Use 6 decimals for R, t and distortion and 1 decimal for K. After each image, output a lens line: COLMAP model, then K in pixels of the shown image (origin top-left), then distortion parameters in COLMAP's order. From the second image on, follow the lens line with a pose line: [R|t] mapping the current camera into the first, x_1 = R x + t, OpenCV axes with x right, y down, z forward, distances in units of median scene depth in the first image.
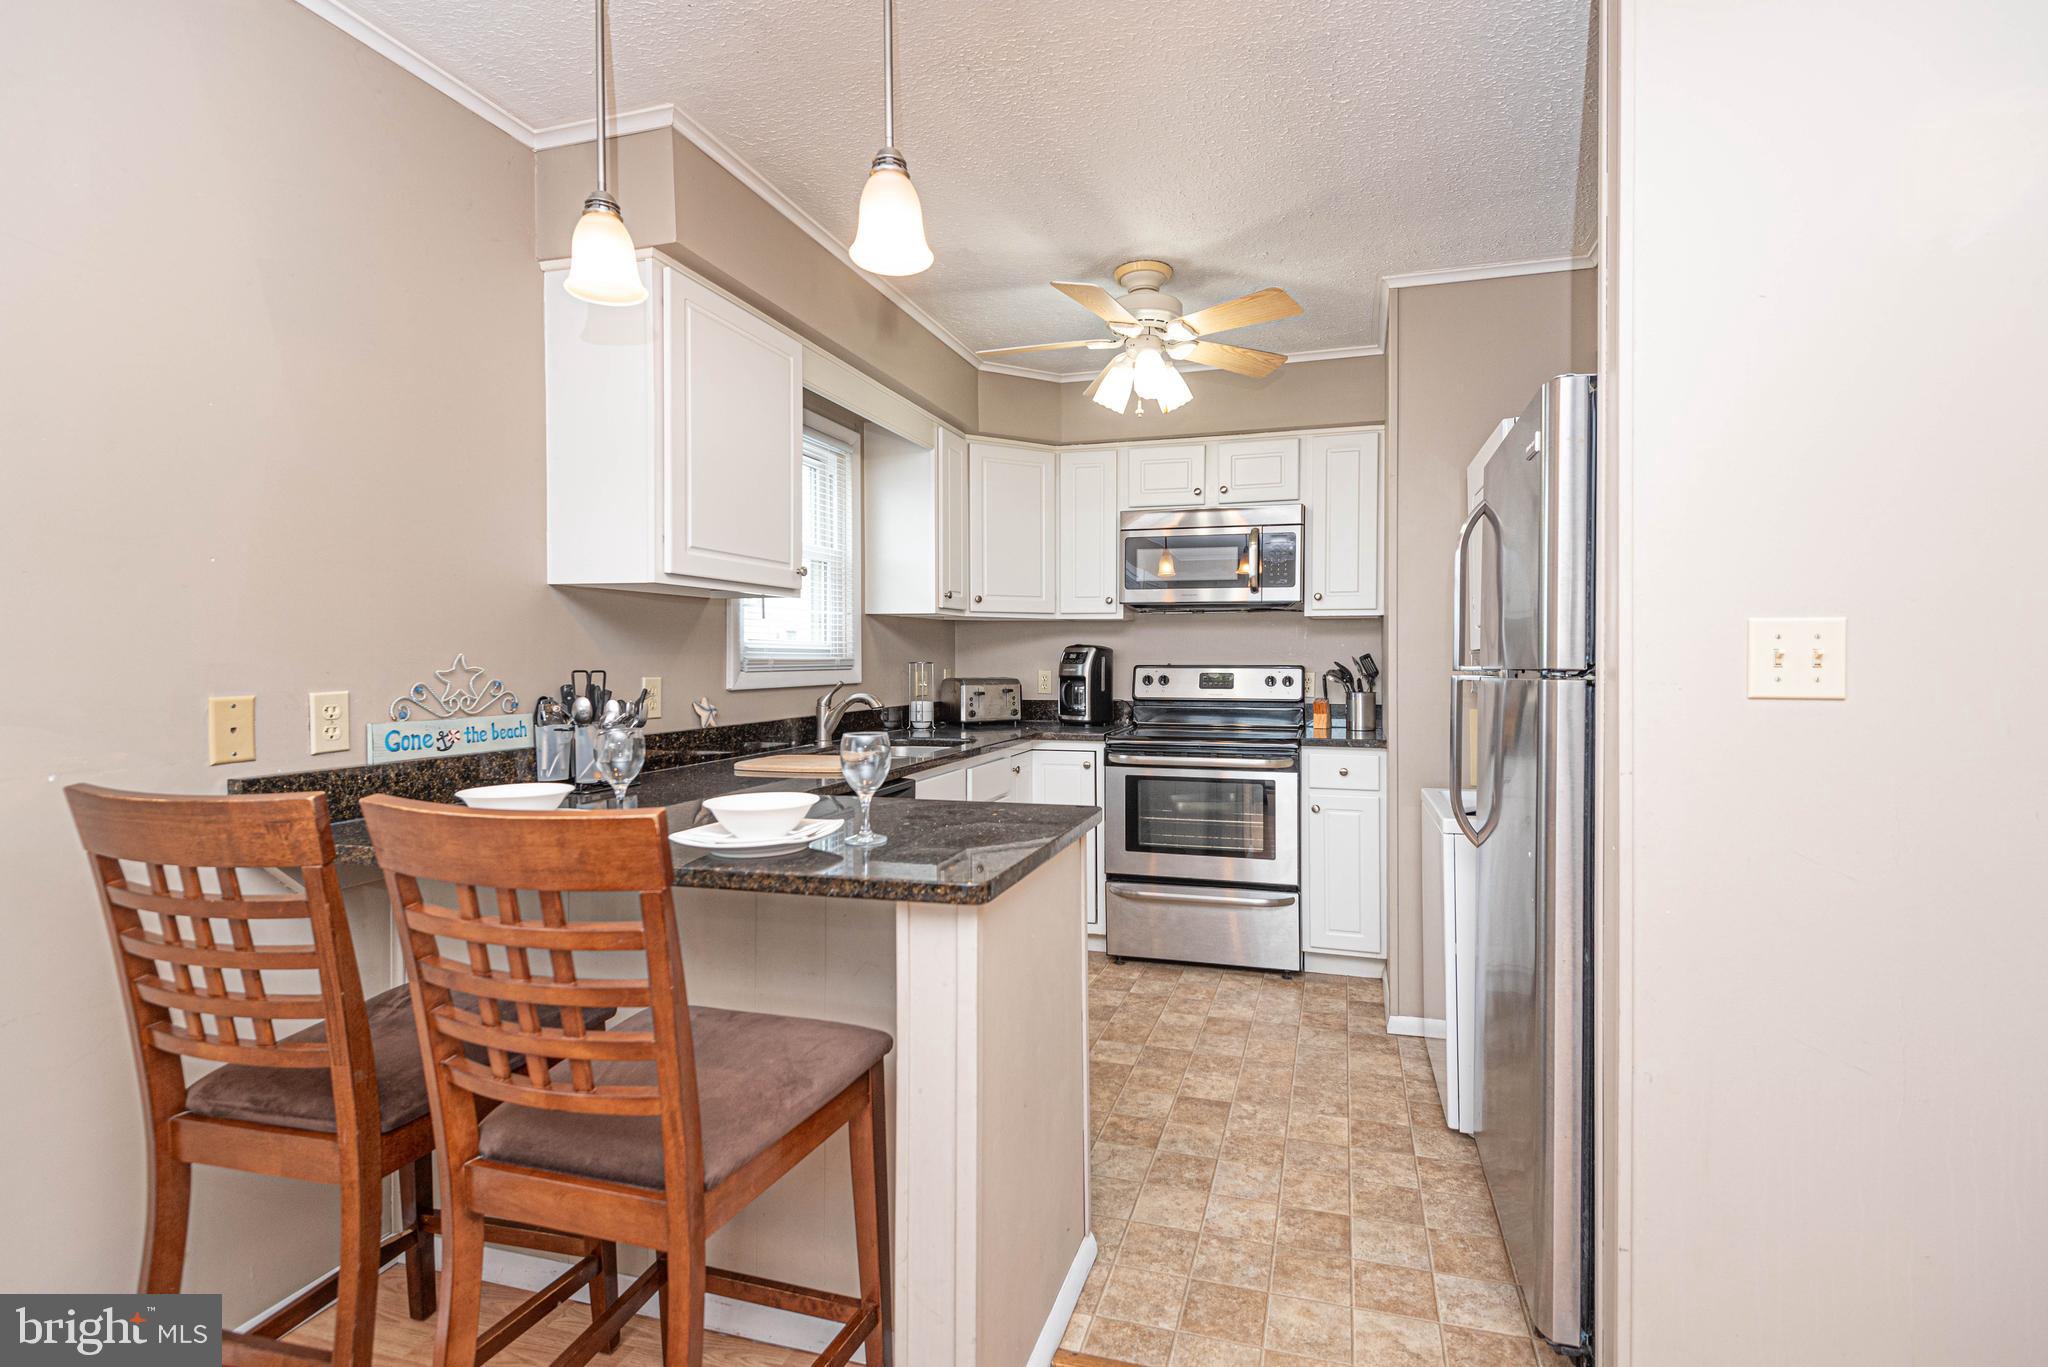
lens RADIAL K [[953.4, 0, 1068.1], [0, 953.4, 663.4], [0, 0, 1]] dist [0.000476, 0.000201]
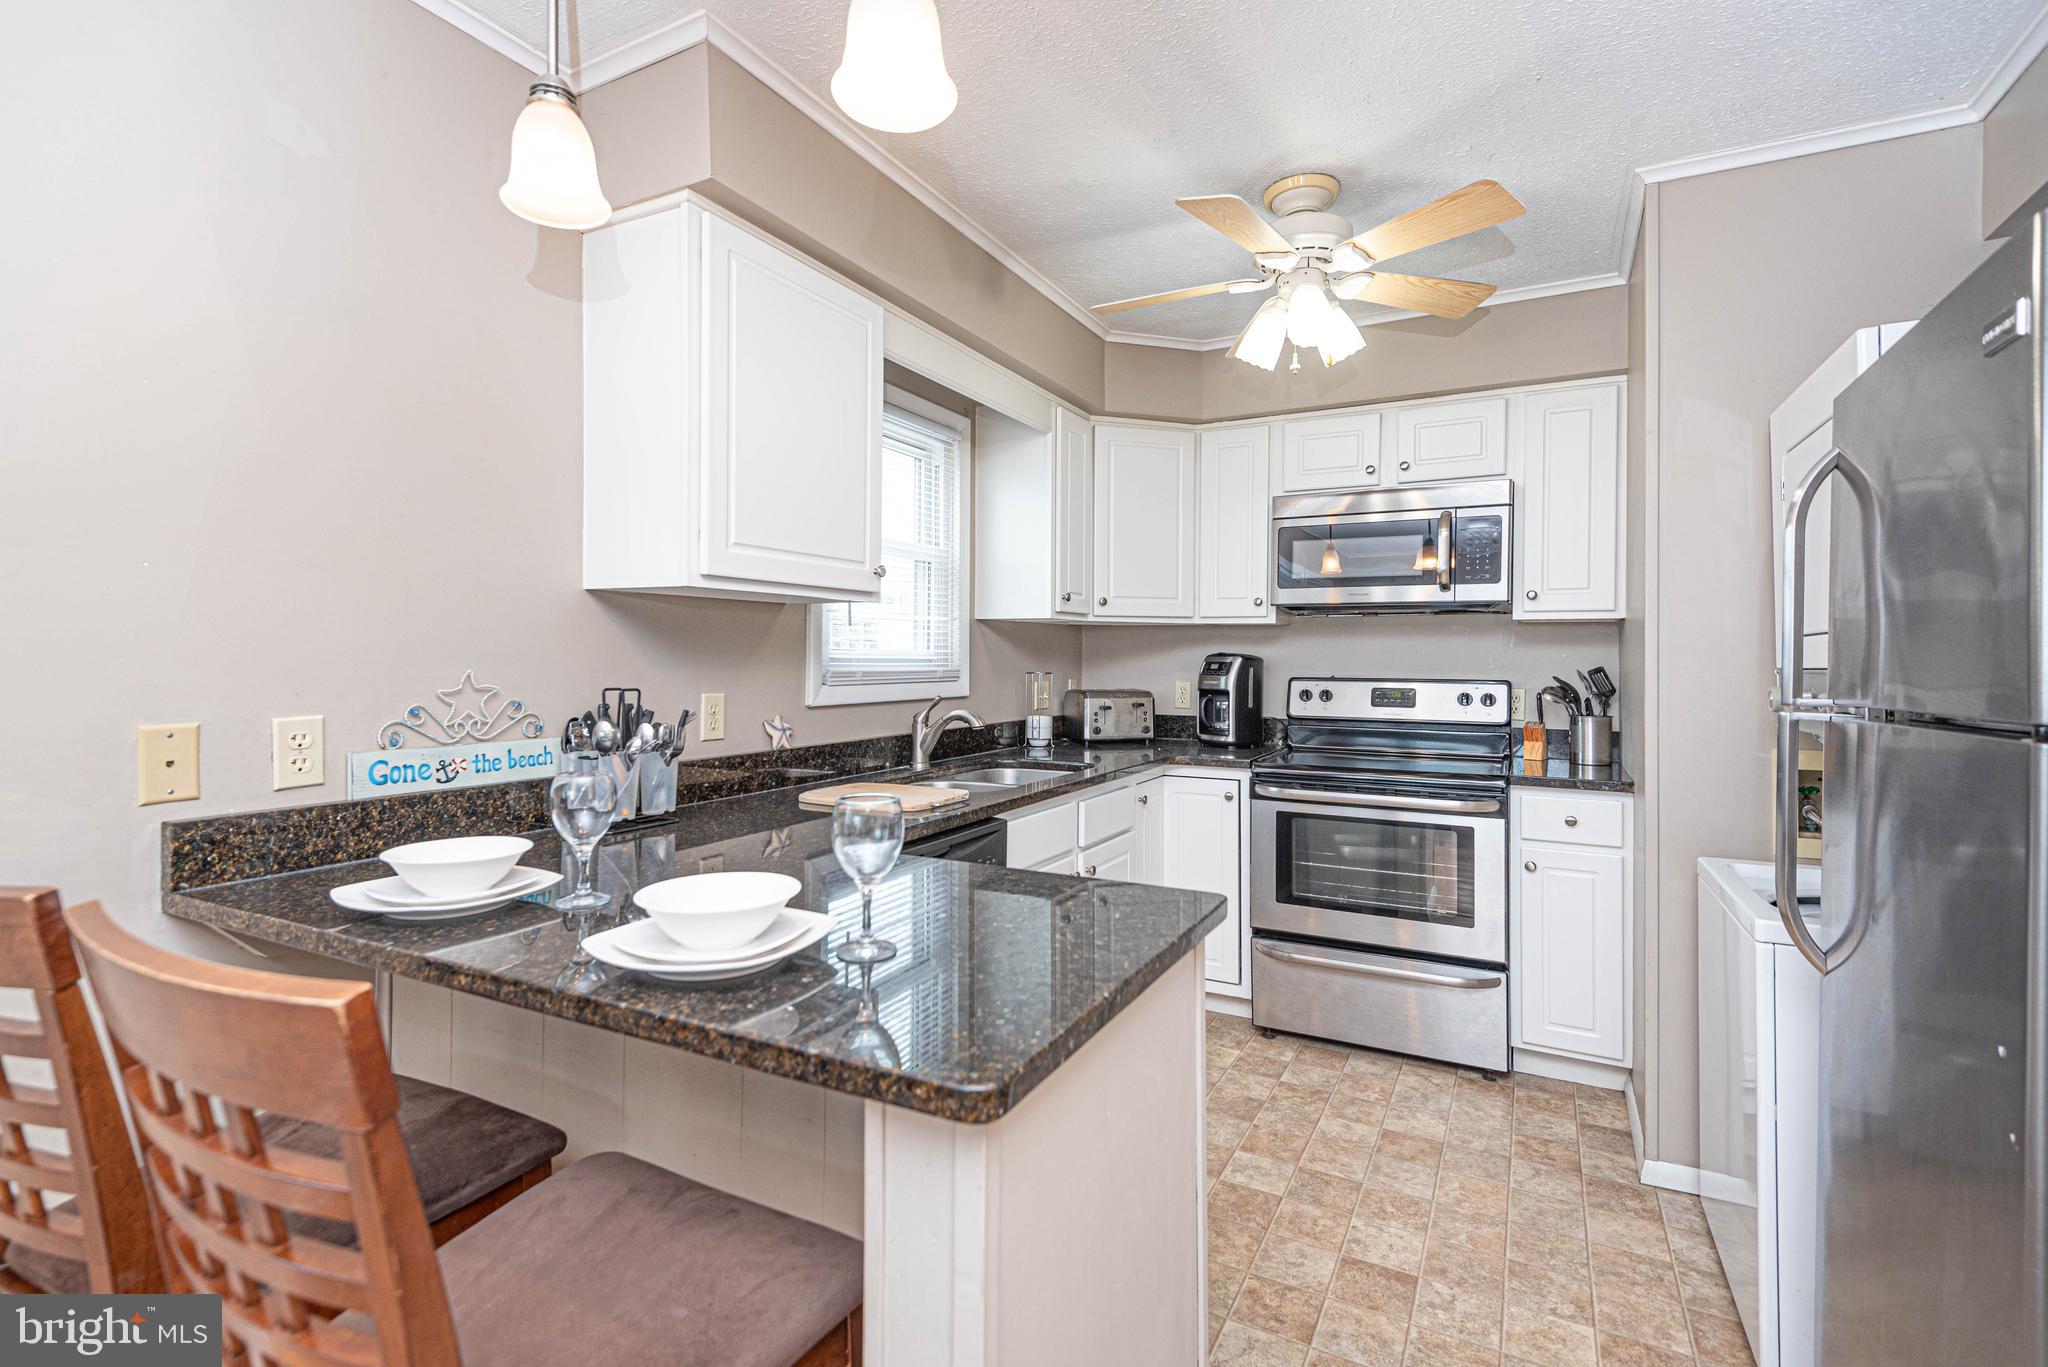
lens RADIAL K [[942.1, 0, 1004.4], [0, 942.1, 654.3], [0, 0, 1]] dist [0.026960, -0.023575]
pose [[0.973499, 0.004802, -0.228641, 0.016995], [-0.007194, 0.999928, -0.009627, -0.010027], [0.228579, 0.011017, 0.973463, 0.140176]]
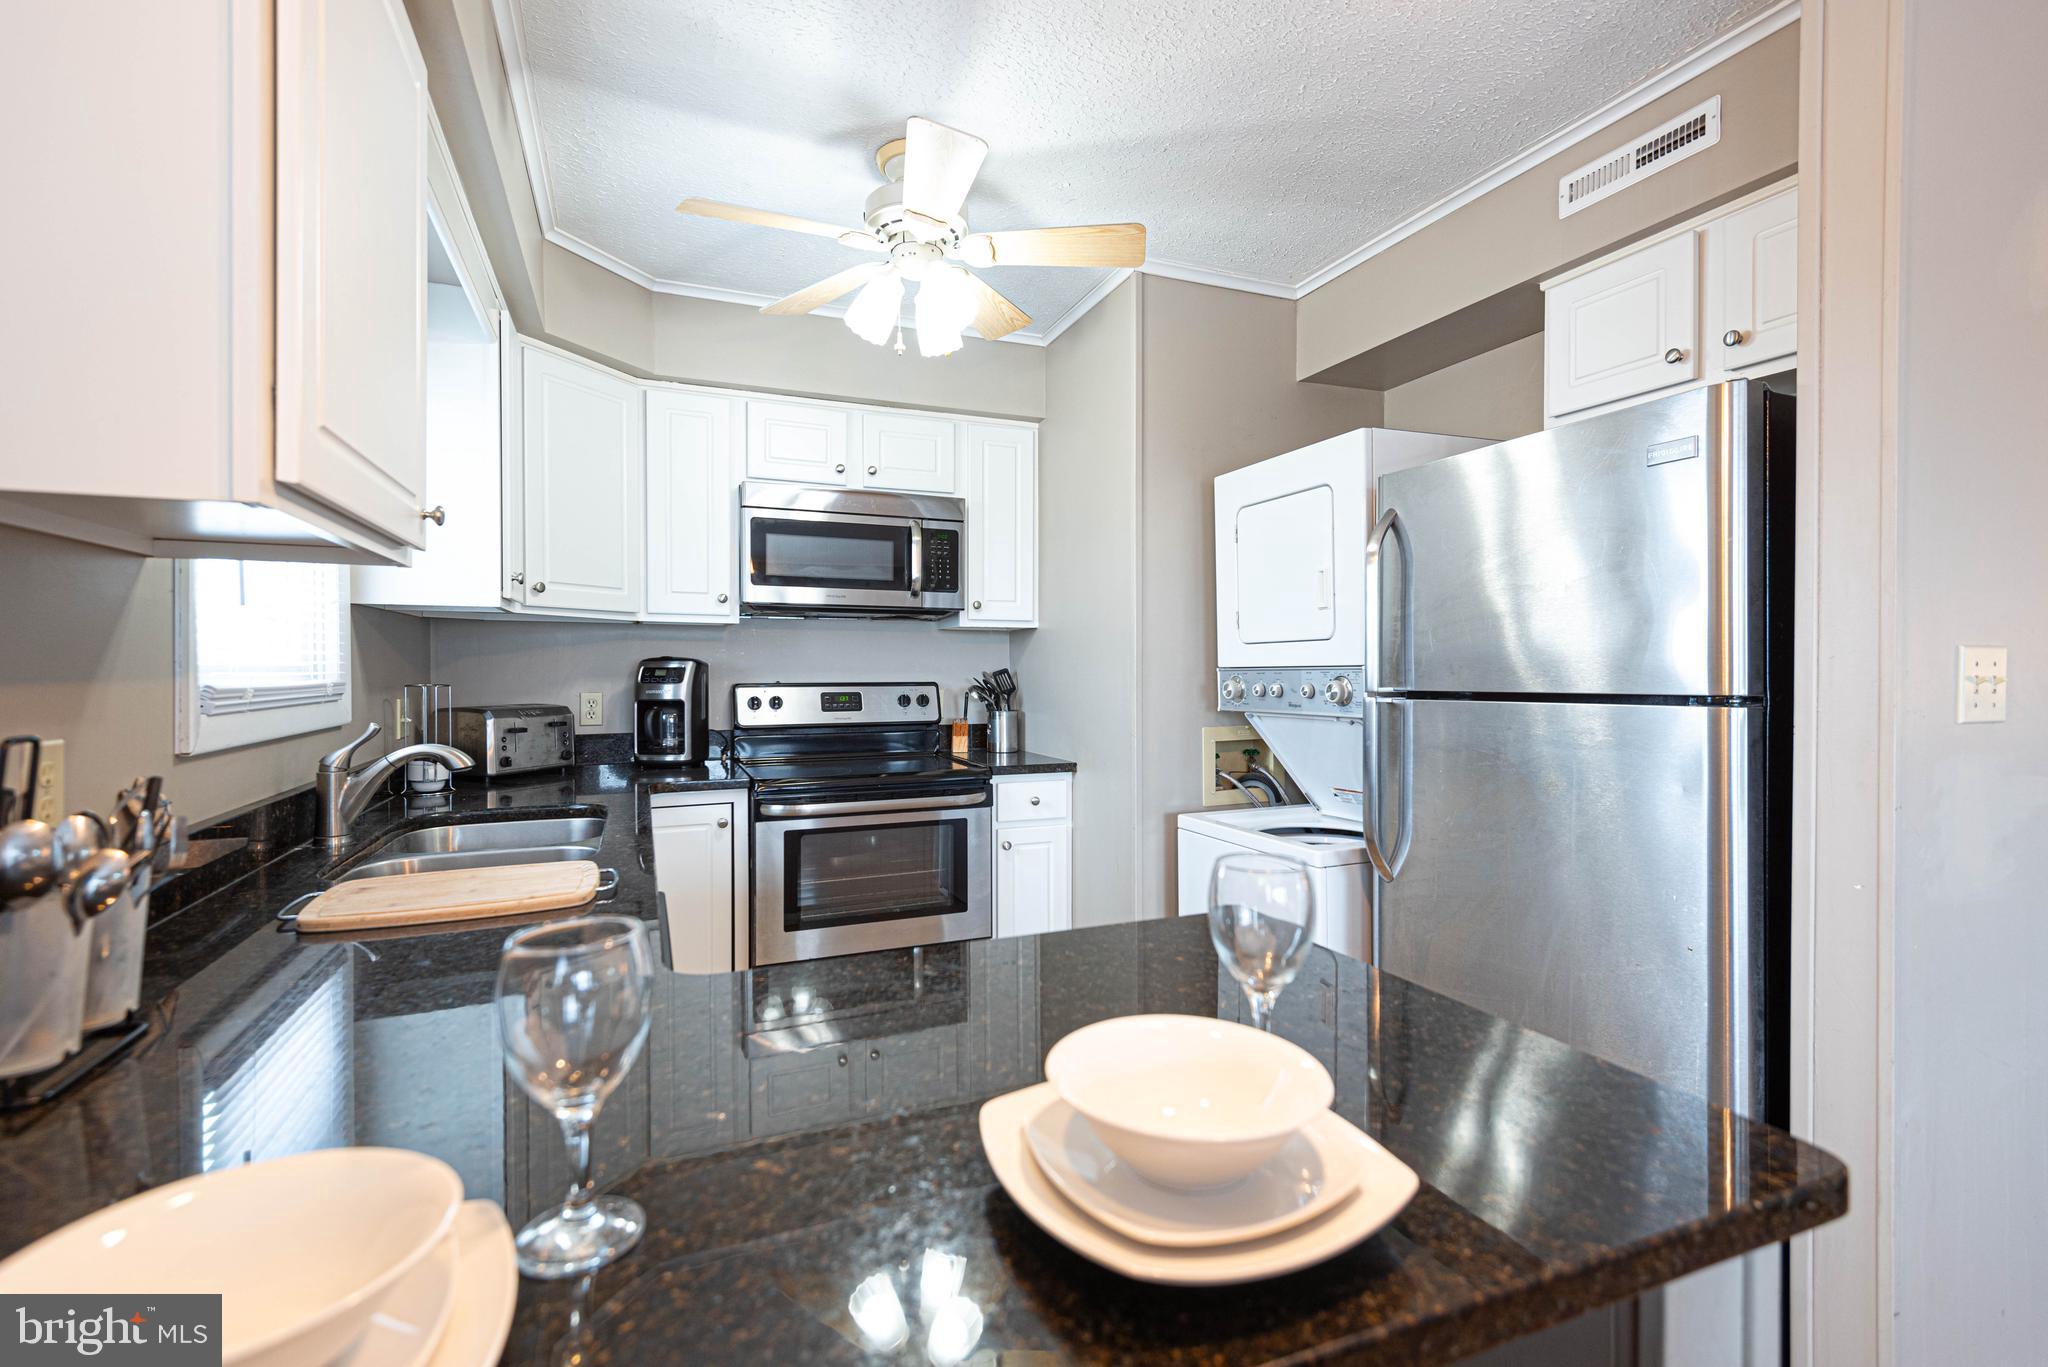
lens RADIAL K [[951.6, 0, 1065.4], [0, 951.6, 675.1], [0, 0, 1]] dist [0.001780, -0.009496]
pose [[0.763280, -0.007352, 0.646026, -0.254725], [0.004501, 0.999971, 0.006062, -0.009959], [-0.646052, -0.001719, 0.763291, 0.281319]]
